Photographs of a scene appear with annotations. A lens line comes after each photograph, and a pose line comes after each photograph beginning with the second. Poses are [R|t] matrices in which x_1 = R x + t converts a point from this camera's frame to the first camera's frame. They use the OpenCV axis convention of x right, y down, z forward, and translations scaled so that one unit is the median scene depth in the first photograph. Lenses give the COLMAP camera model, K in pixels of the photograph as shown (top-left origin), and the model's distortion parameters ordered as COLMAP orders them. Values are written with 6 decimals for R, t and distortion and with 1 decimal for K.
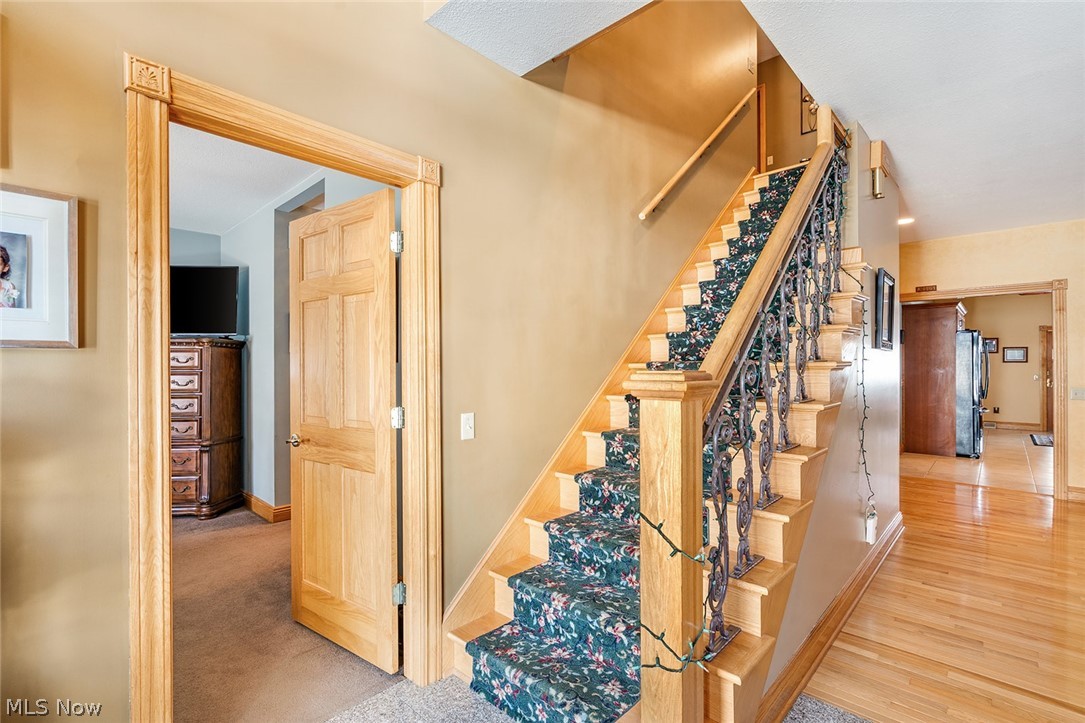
lens RADIAL K [[490.5, 0, 536.3], [0, 490.5, 361.1], [0, 0, 1]] dist [-0.002913, -0.000219]
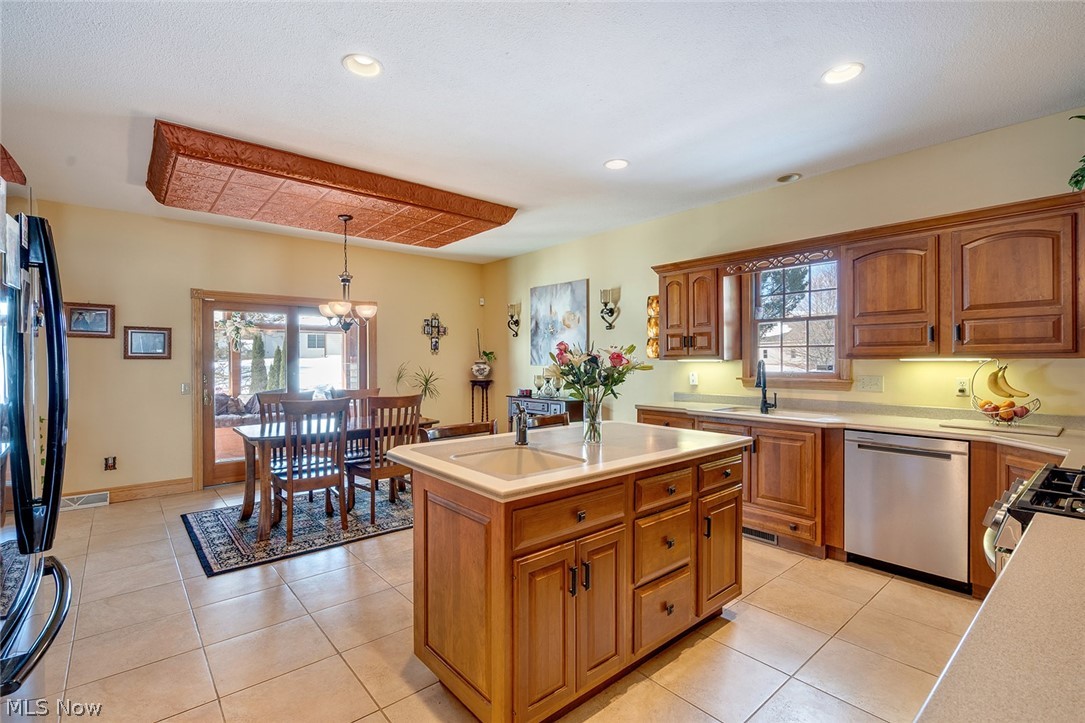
lens RADIAL K [[493.2, 0, 545.5], [0, 493.2, 366.4], [0, 0, 1]] dist [-0.001430, -0.000168]
pose [[0.095443, -0.003917, 0.995427, 0.524485], [-0.007132, 0.999964, 0.004619, 0.005804], [-0.995409, -0.007540, 0.095412, 0.554979]]
